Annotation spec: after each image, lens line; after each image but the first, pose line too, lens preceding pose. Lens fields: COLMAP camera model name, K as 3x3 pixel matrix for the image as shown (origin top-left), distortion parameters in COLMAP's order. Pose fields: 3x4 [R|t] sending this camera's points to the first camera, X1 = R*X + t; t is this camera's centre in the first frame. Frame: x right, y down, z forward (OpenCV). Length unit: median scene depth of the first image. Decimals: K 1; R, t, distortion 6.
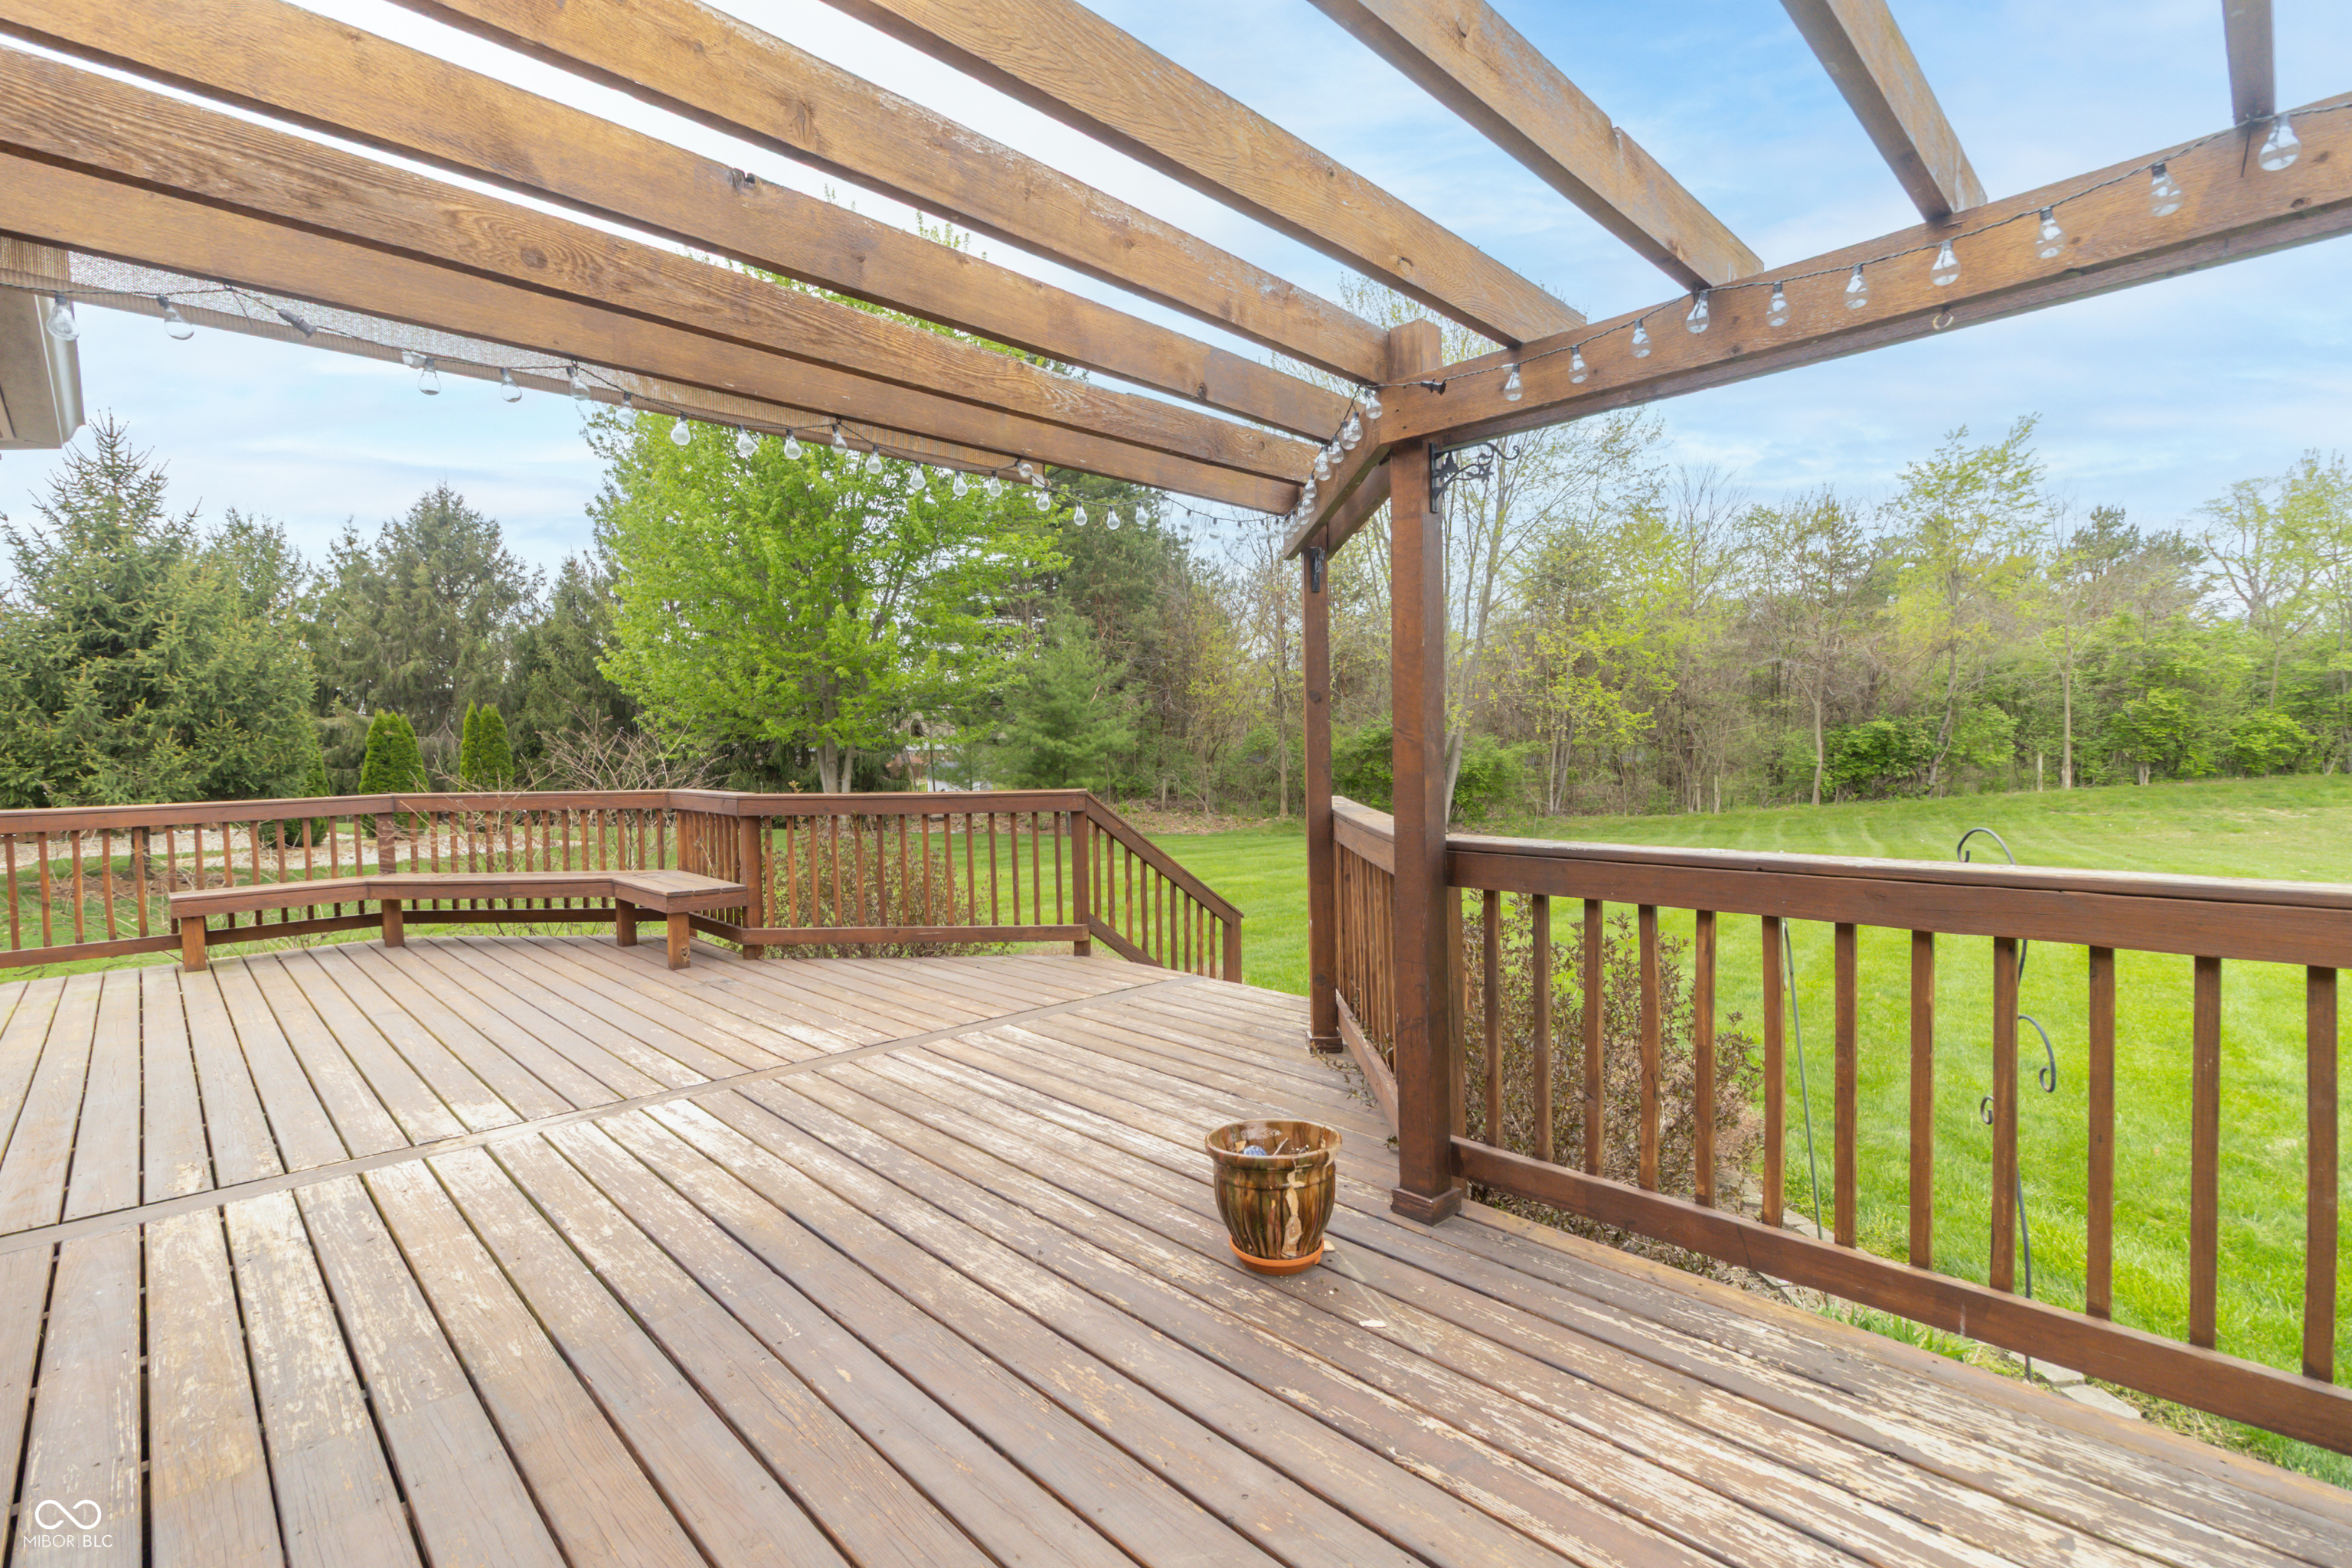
lens RADIAL K [[1107.6, 0, 1180.0], [0, 1107.6, 798.1], [0, 0, 1]] dist [0.009569, -0.000718]
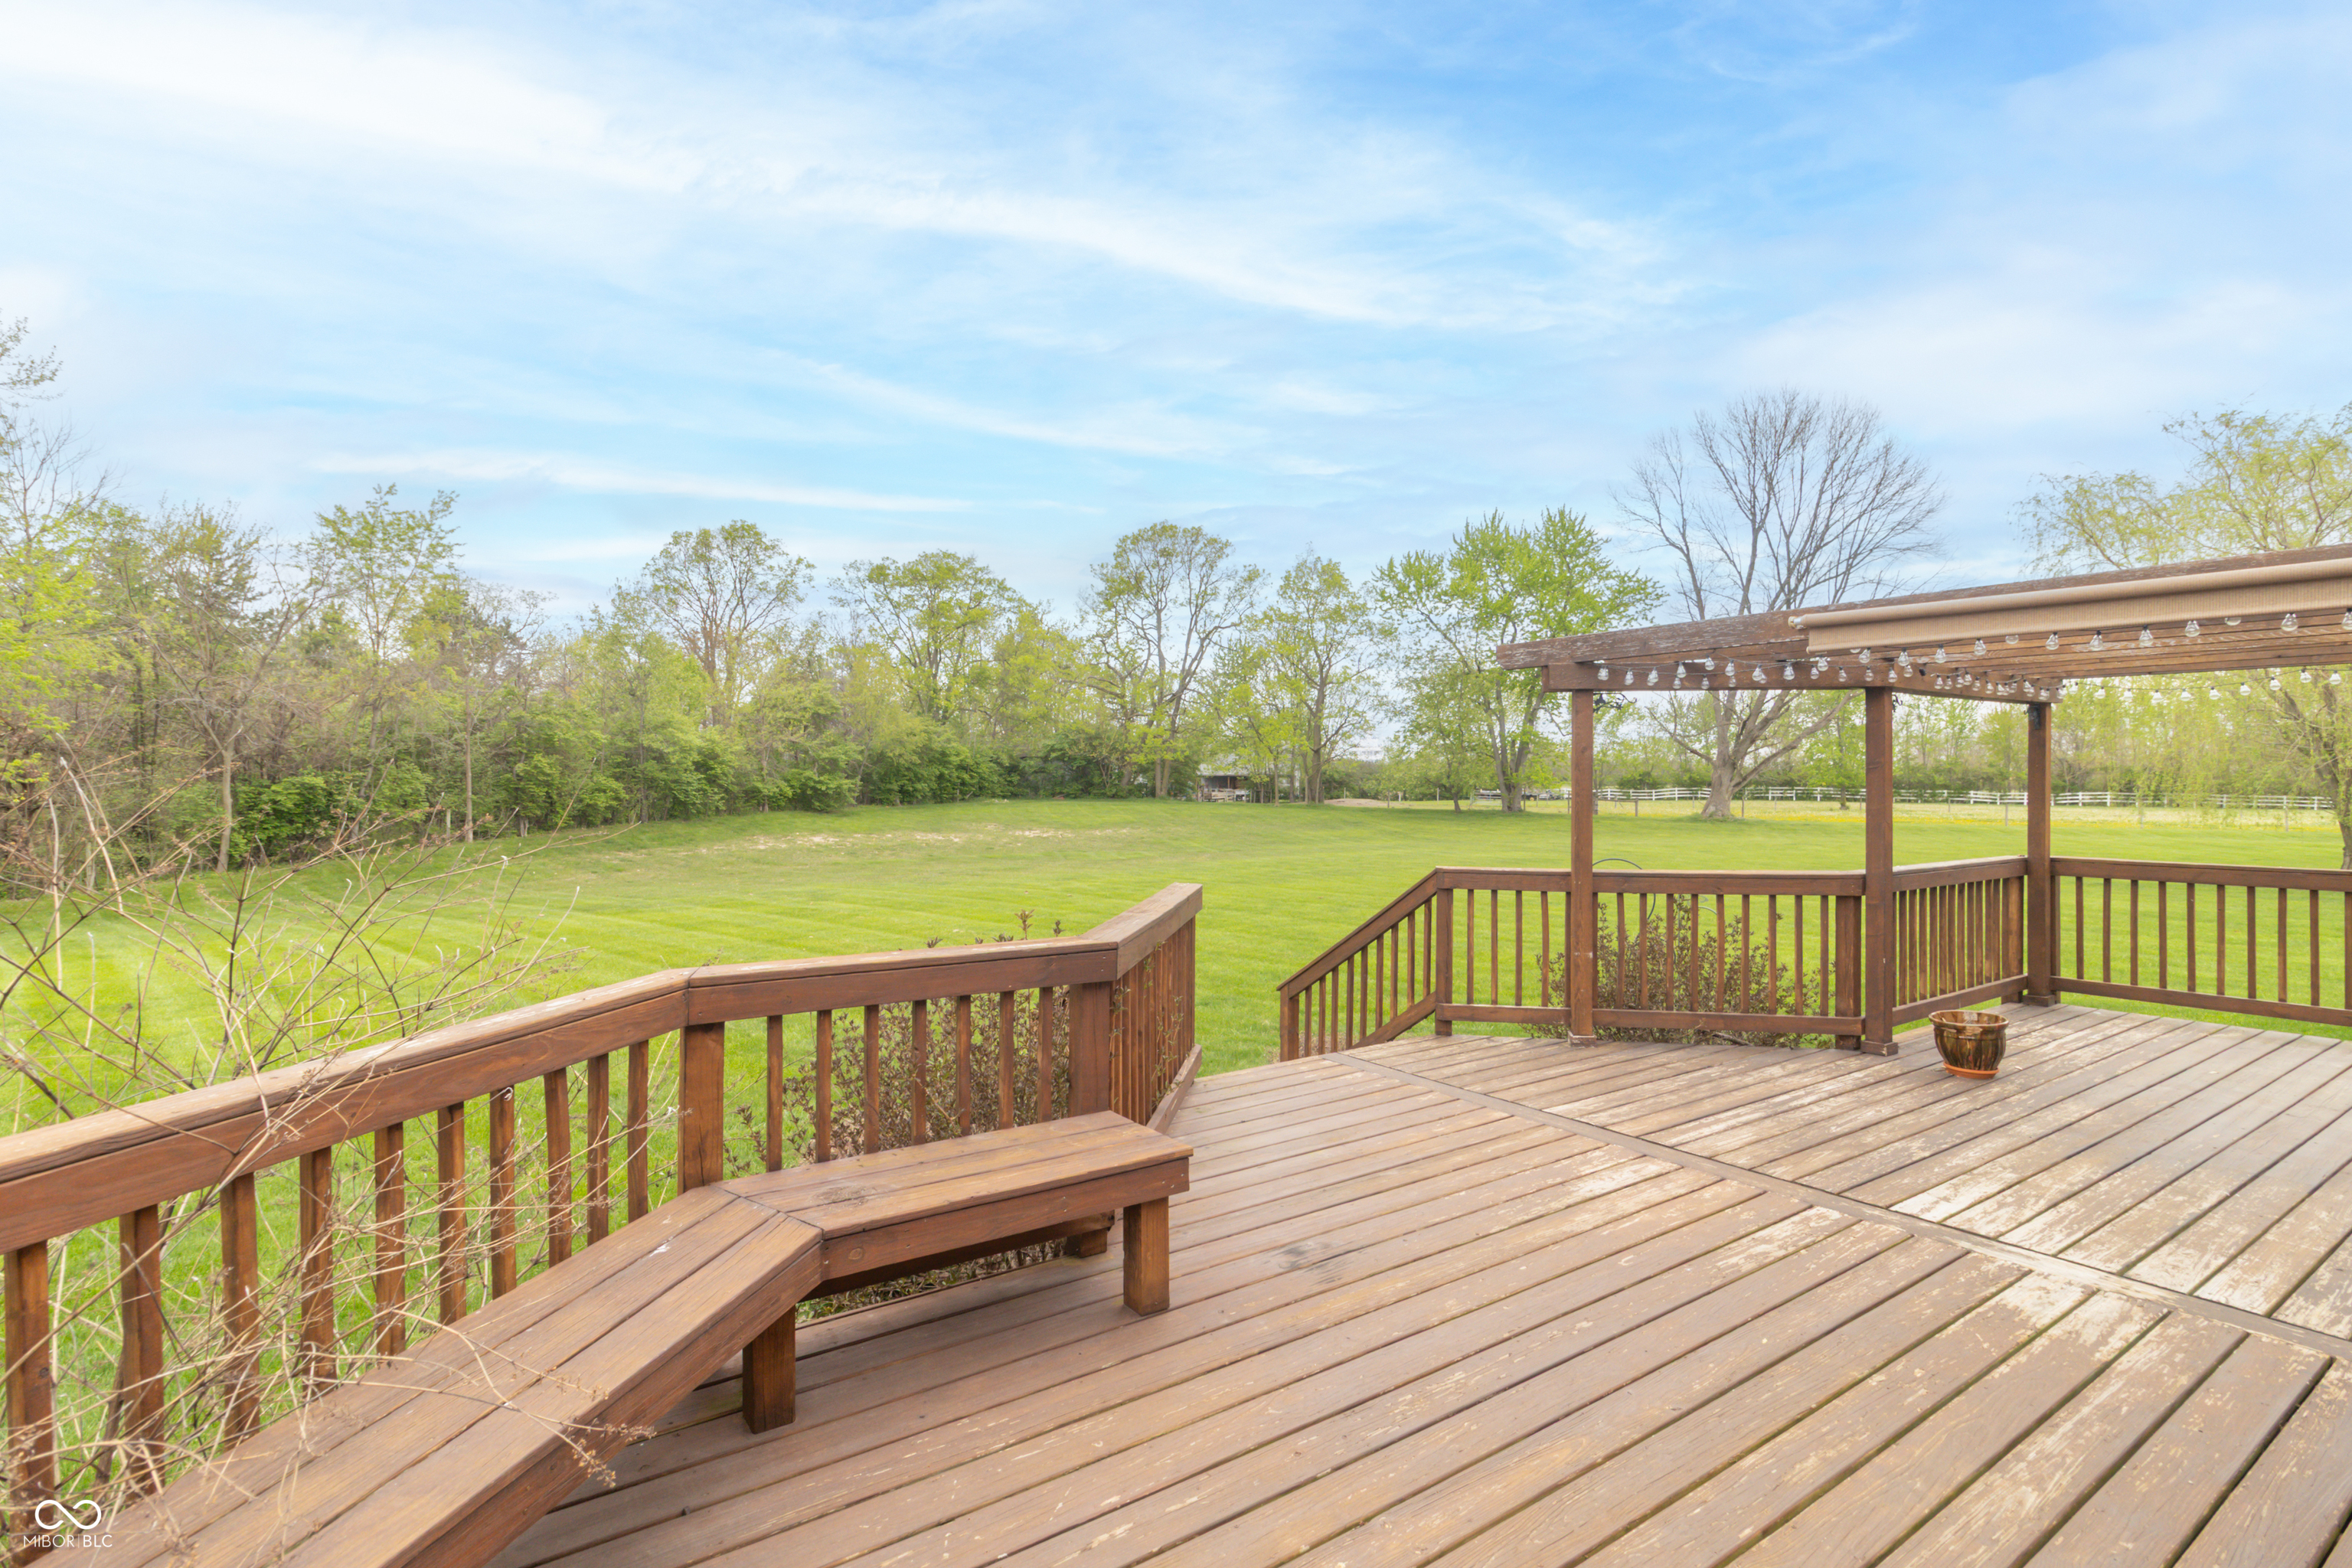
lens RADIAL K [[1101.4, 0, 1188.6], [0, 1101.4, 755.1], [0, 0, 1]] dist [0.003953, 0.000037]
pose [[0.146194, 0.041902, 0.988368, -1.323428], [0.043002, 0.997889, -0.048666, -0.088786], [-0.988321, 0.049616, 0.144083, 1.275313]]
